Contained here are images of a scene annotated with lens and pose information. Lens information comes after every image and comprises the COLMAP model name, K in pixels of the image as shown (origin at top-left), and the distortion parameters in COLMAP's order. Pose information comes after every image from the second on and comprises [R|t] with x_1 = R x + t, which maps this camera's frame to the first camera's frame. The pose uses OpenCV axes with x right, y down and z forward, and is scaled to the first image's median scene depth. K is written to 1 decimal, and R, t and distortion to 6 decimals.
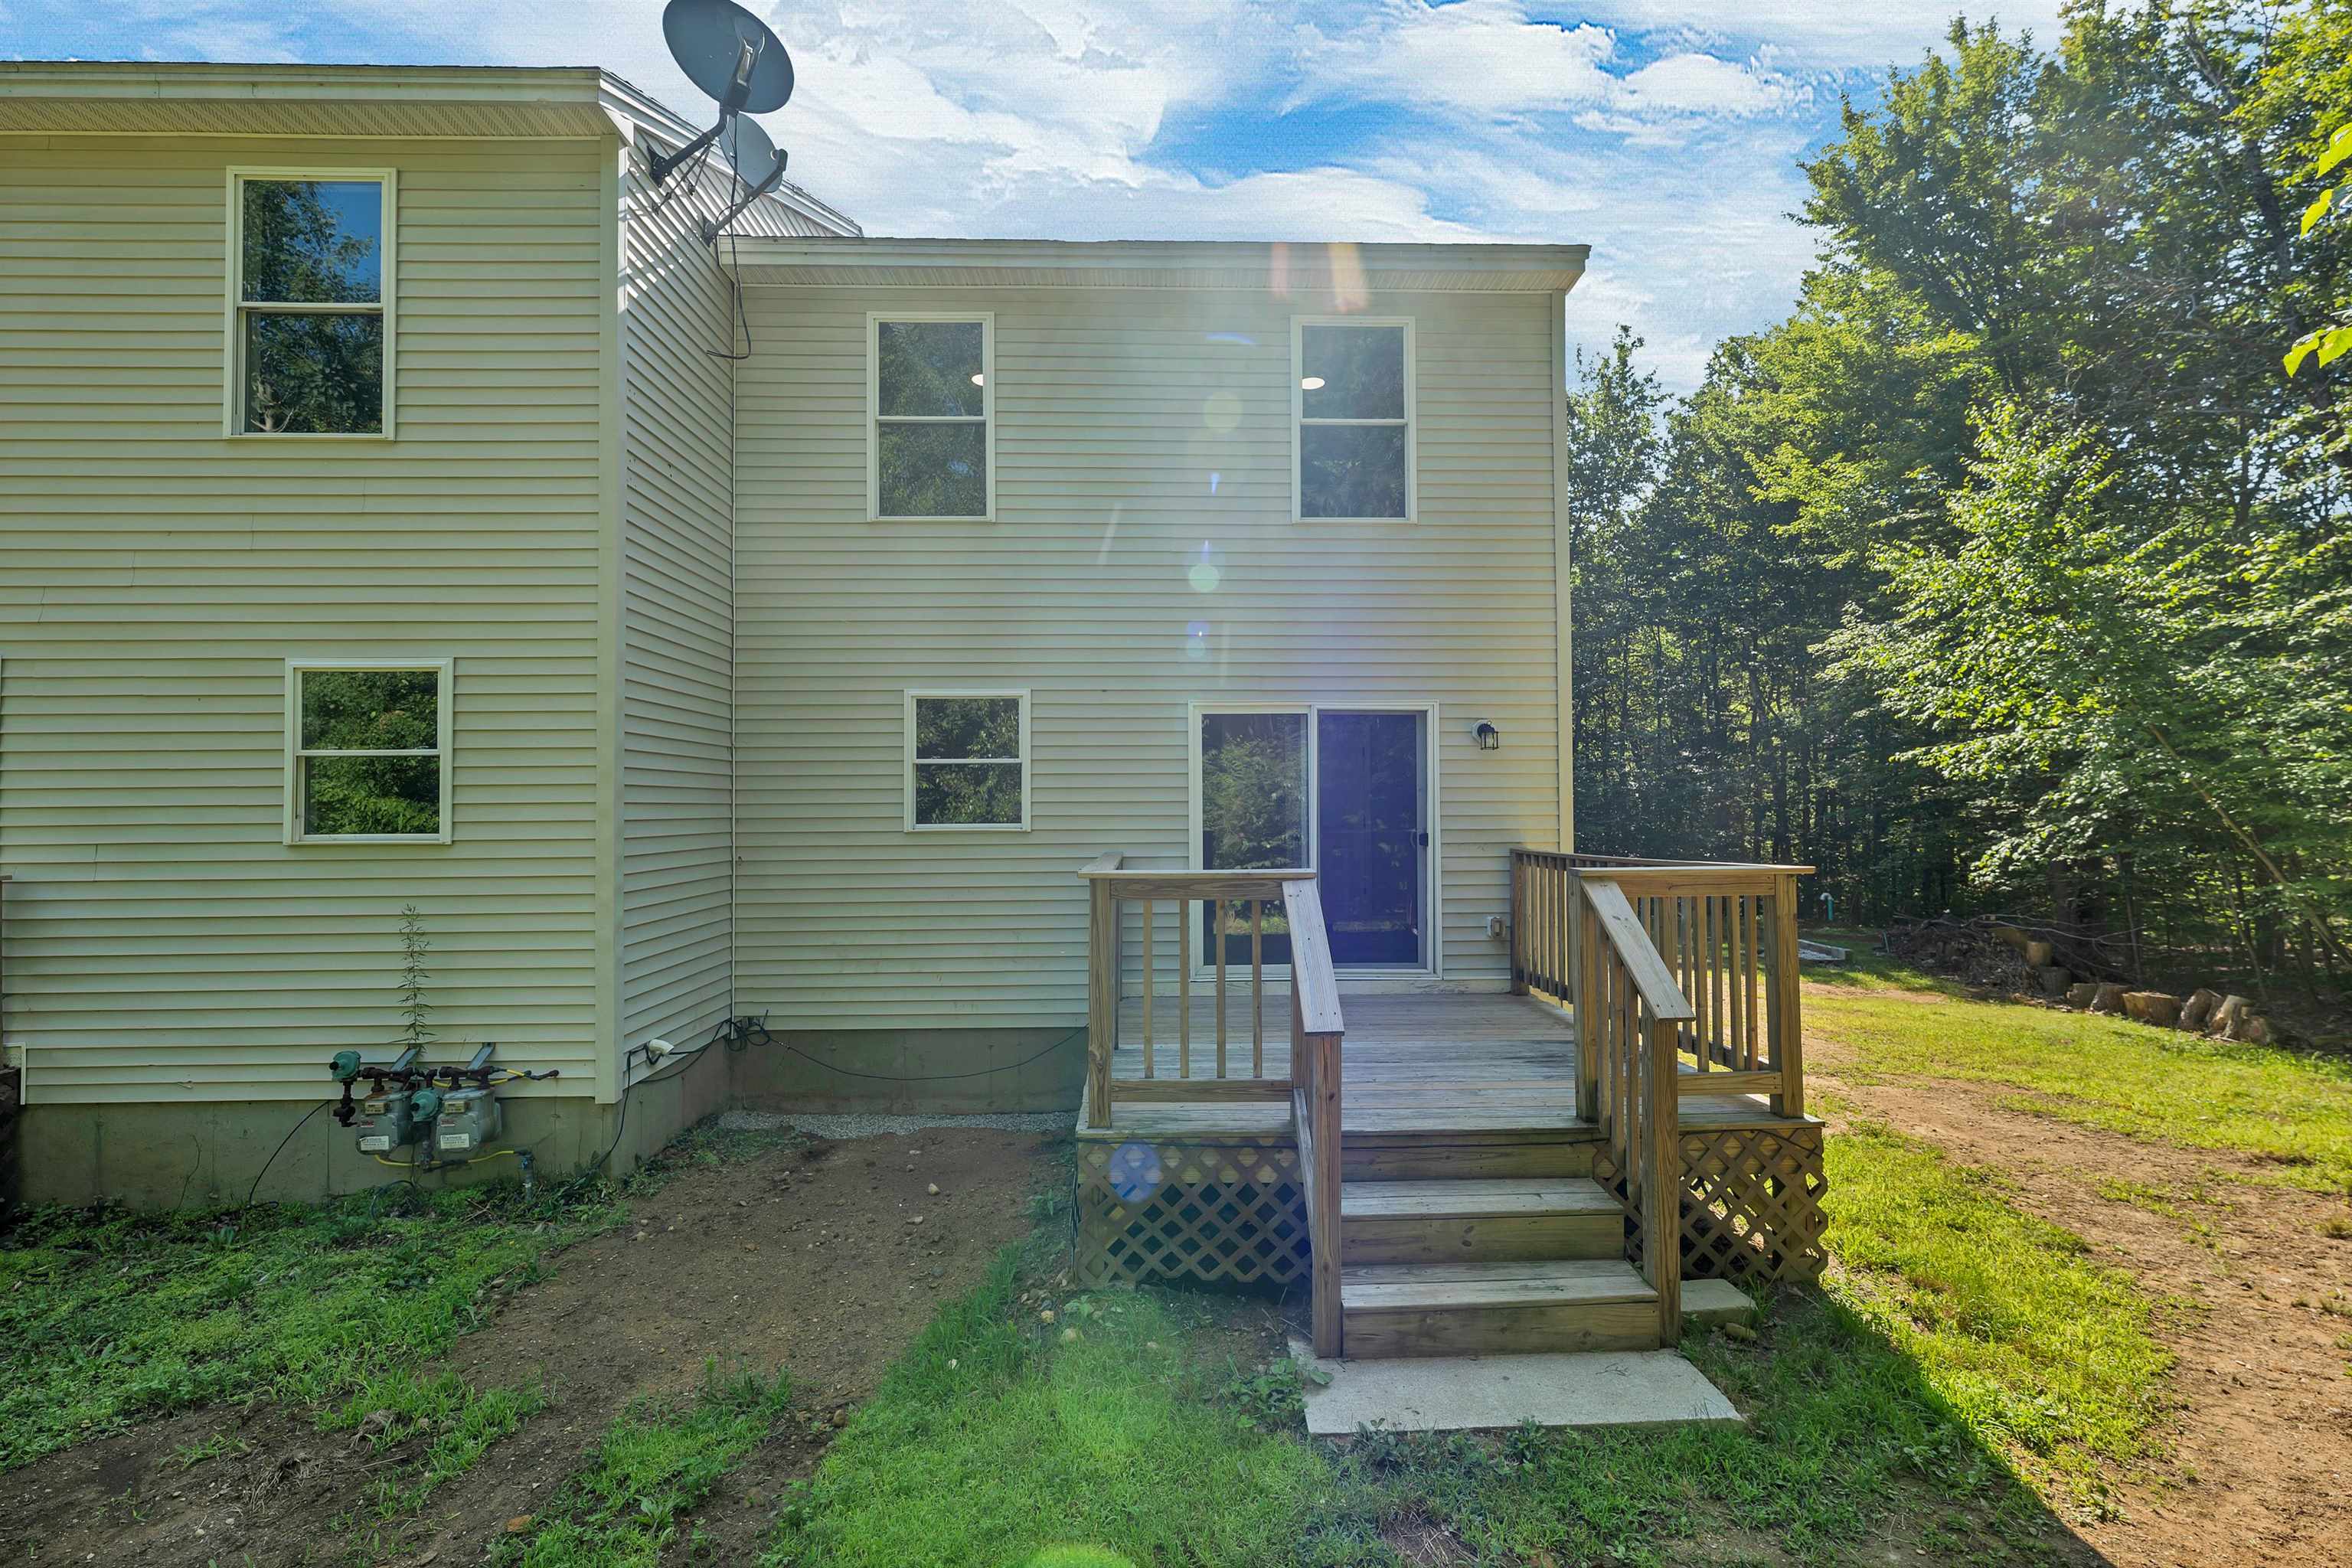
lens RADIAL K [[942.8, 0, 1176.0], [0, 942.8, 784.0], [0, 0, 1]] dist [-0.001602, -0.000155]
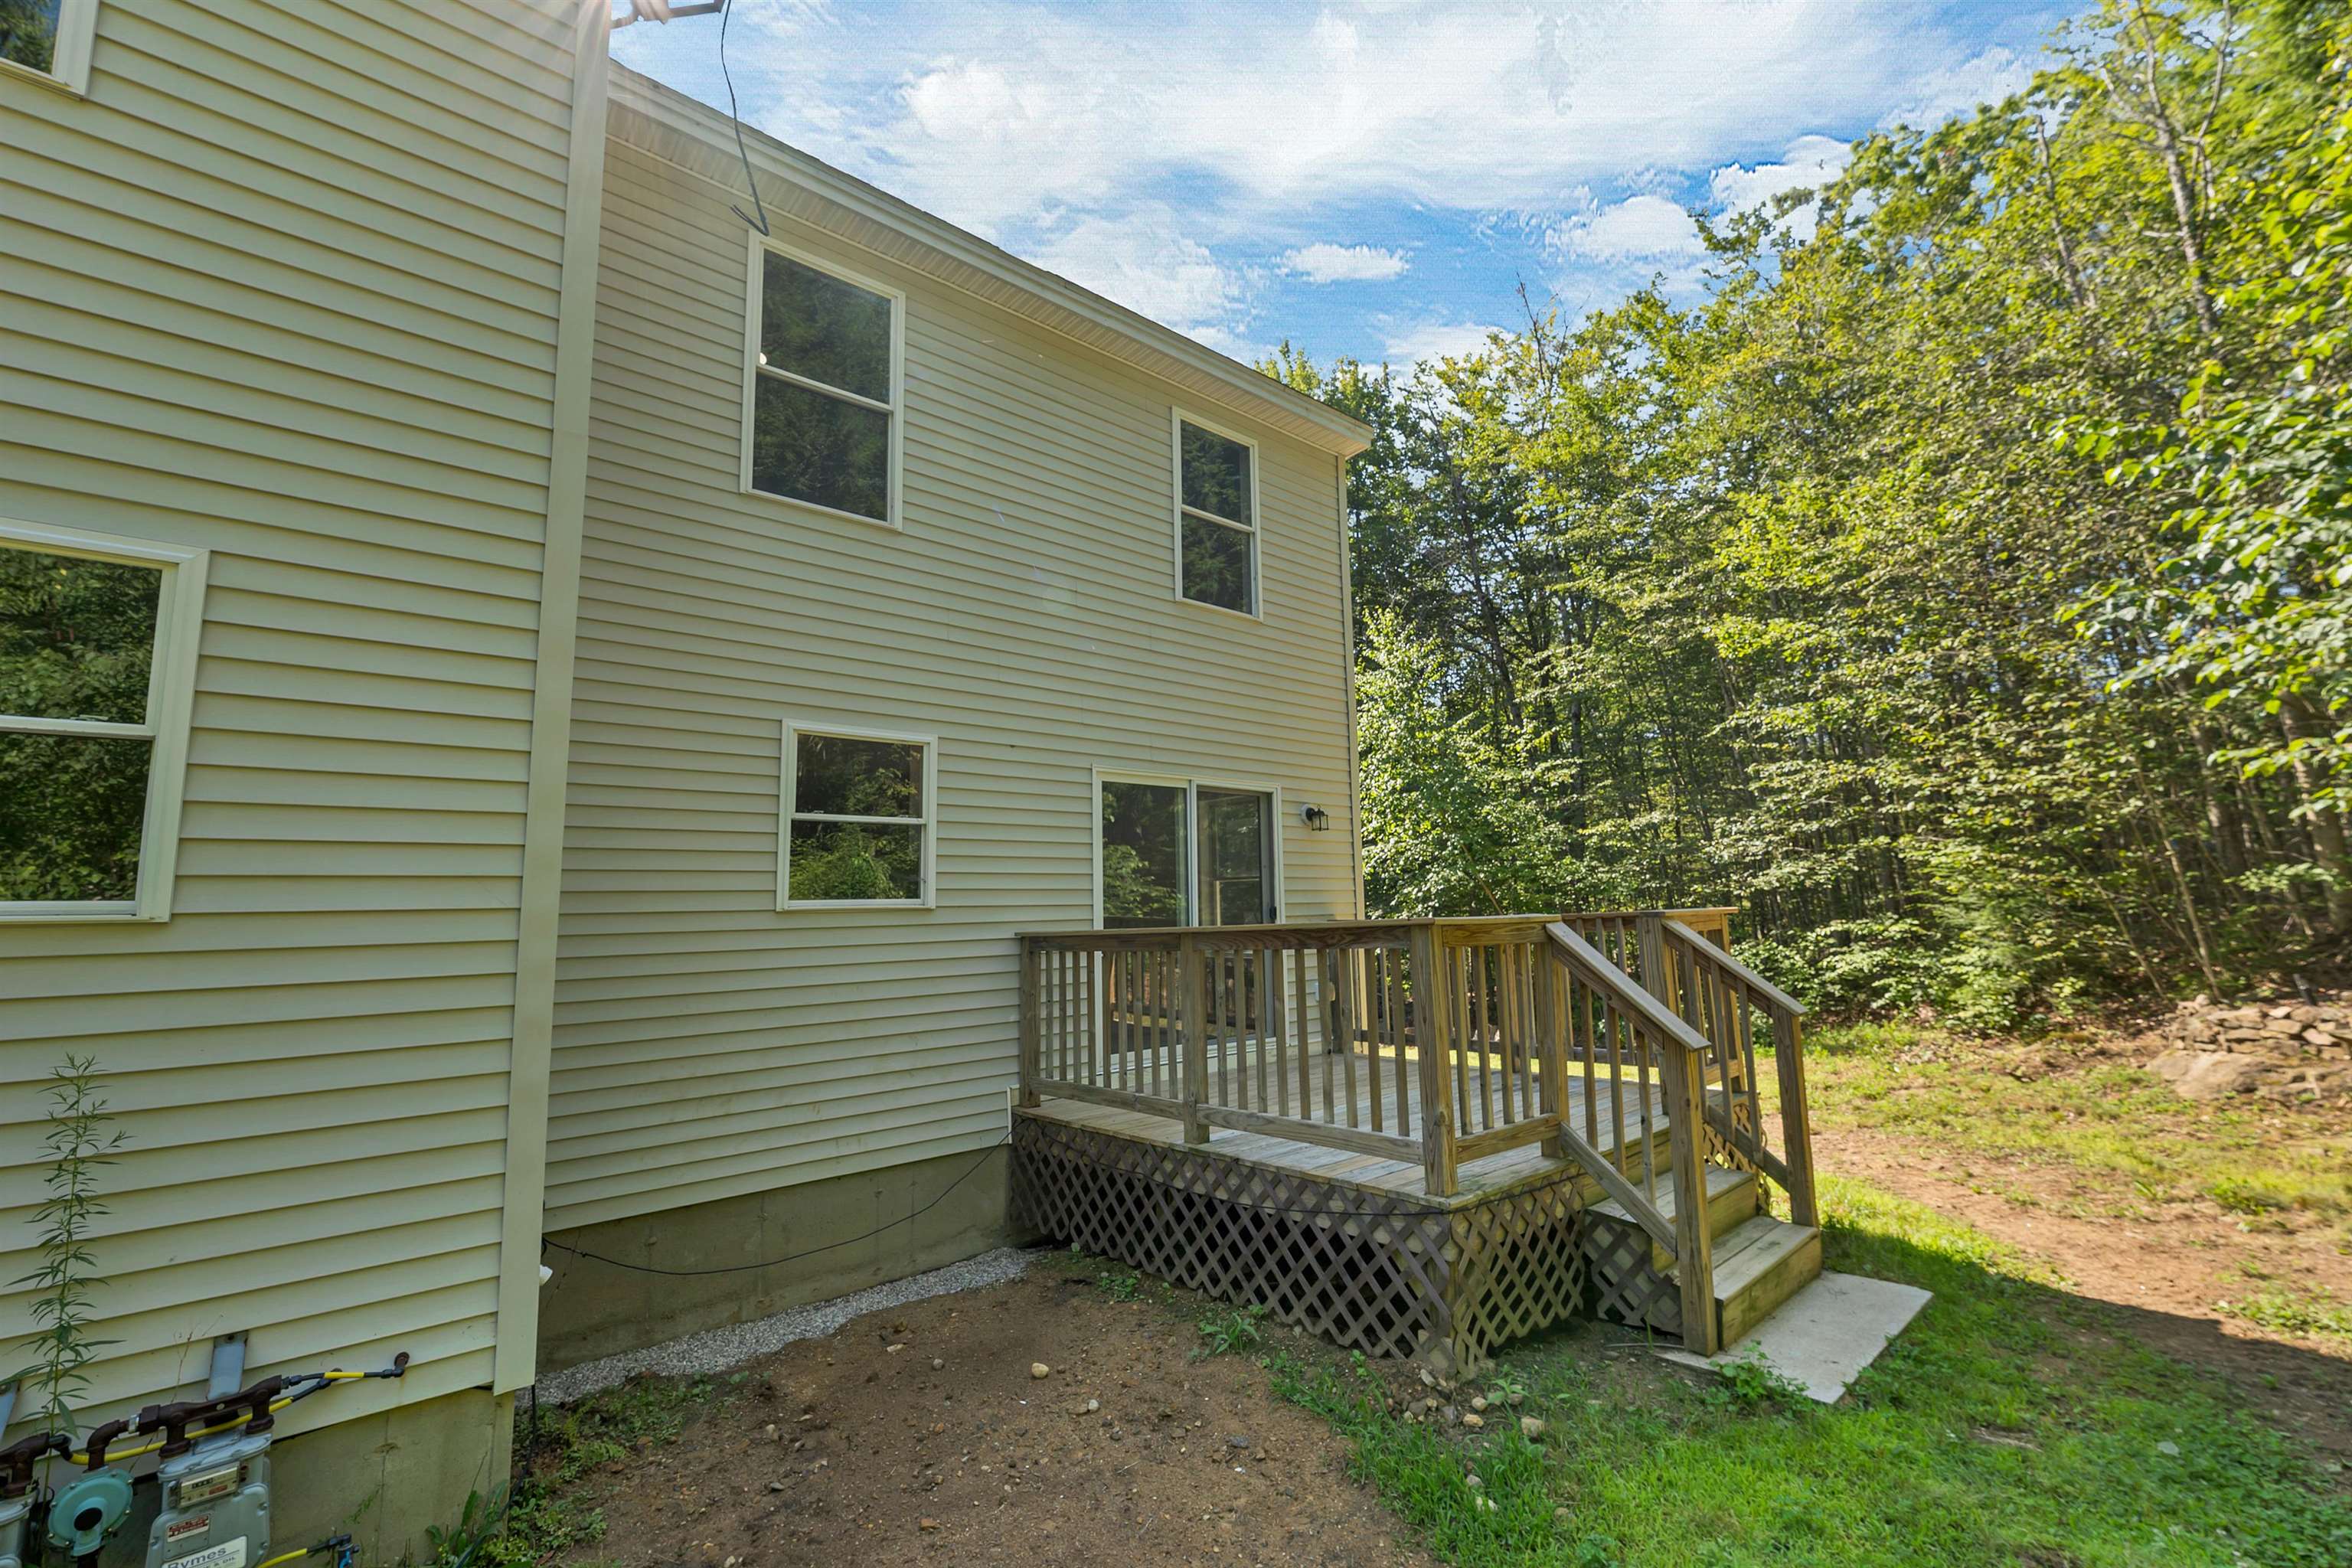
lens RADIAL K [[947.2, 0, 1176.0], [0, 947.2, 784.0], [0, 0, 1]] dist [0.000918, 0.000030]
pose [[0.786563, 0.071453, 0.613362, -0.501629], [-0.001658, 0.993524, -0.113613, 0.036463], [-0.617508, 0.088347, 0.781588, 0.221707]]
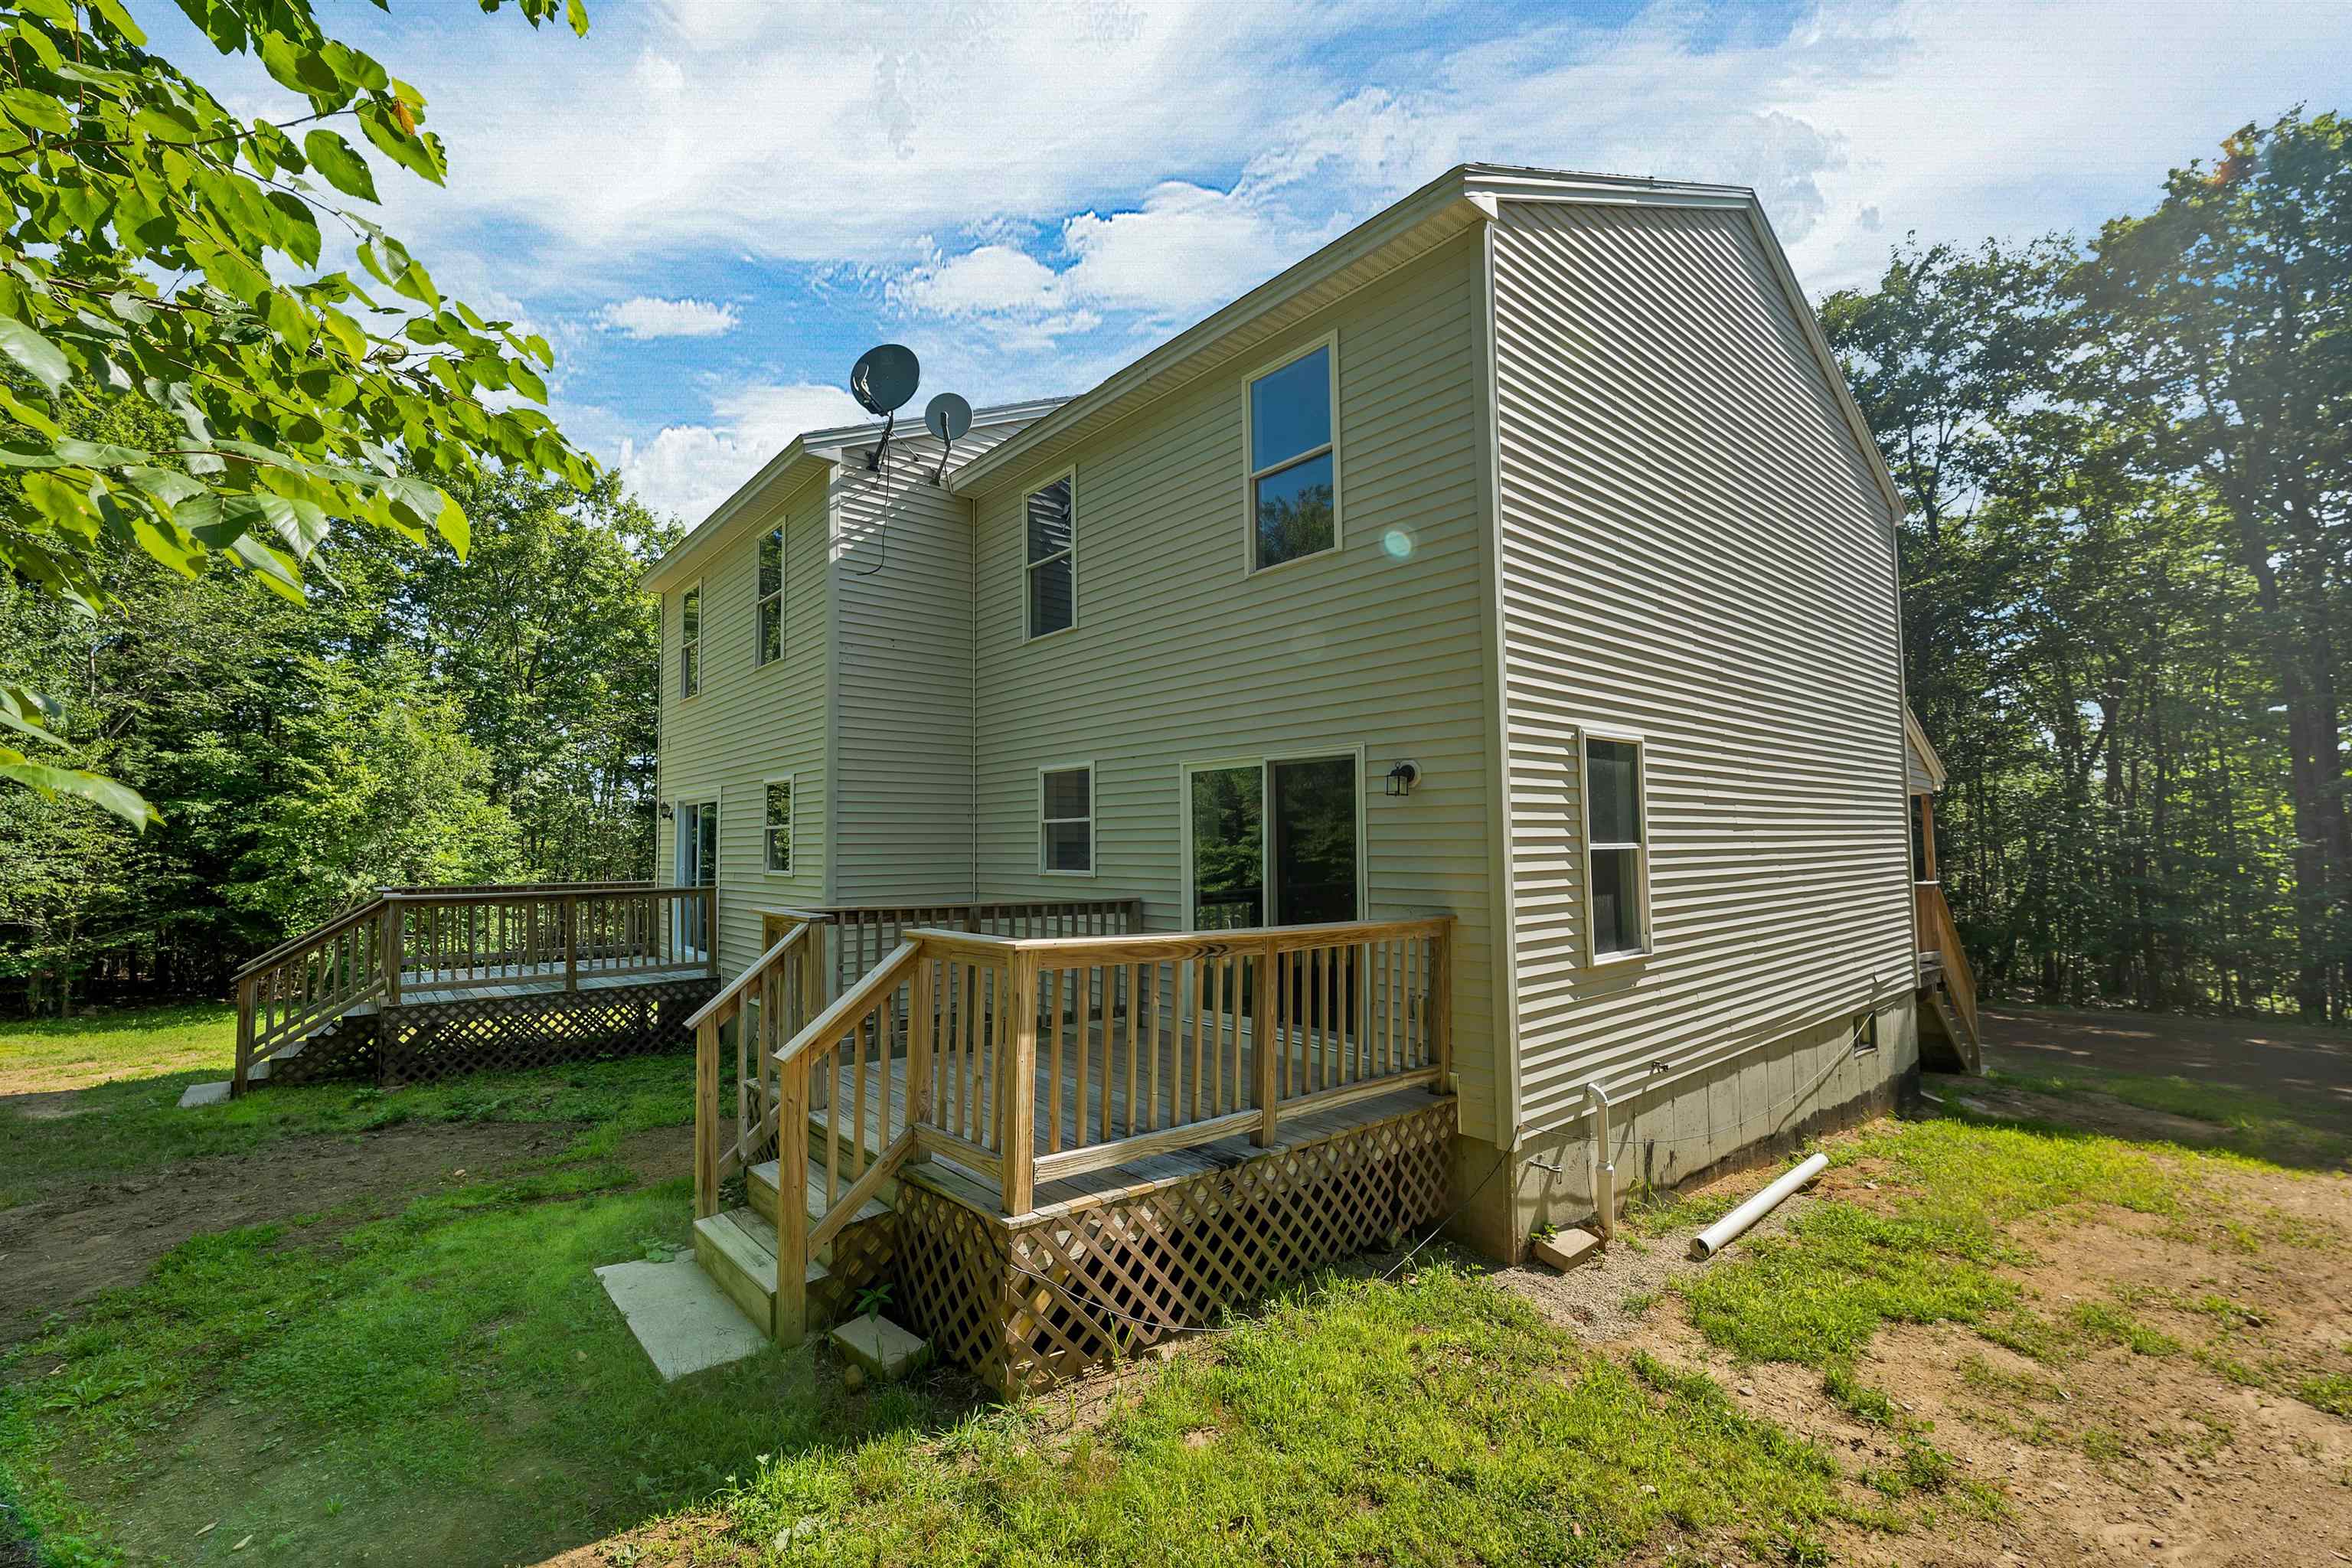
lens RADIAL K [[973.9, 0, 1176.0], [0, 973.9, 784.0], [0, 0, 1]] dist [0.001112, 0.000068]
pose [[0.627124, -0.045746, -0.777575, 0.885058], [0.027726, 0.998952, -0.036409, -0.022132], [0.778426, 0.001274, 0.627735, 0.301805]]
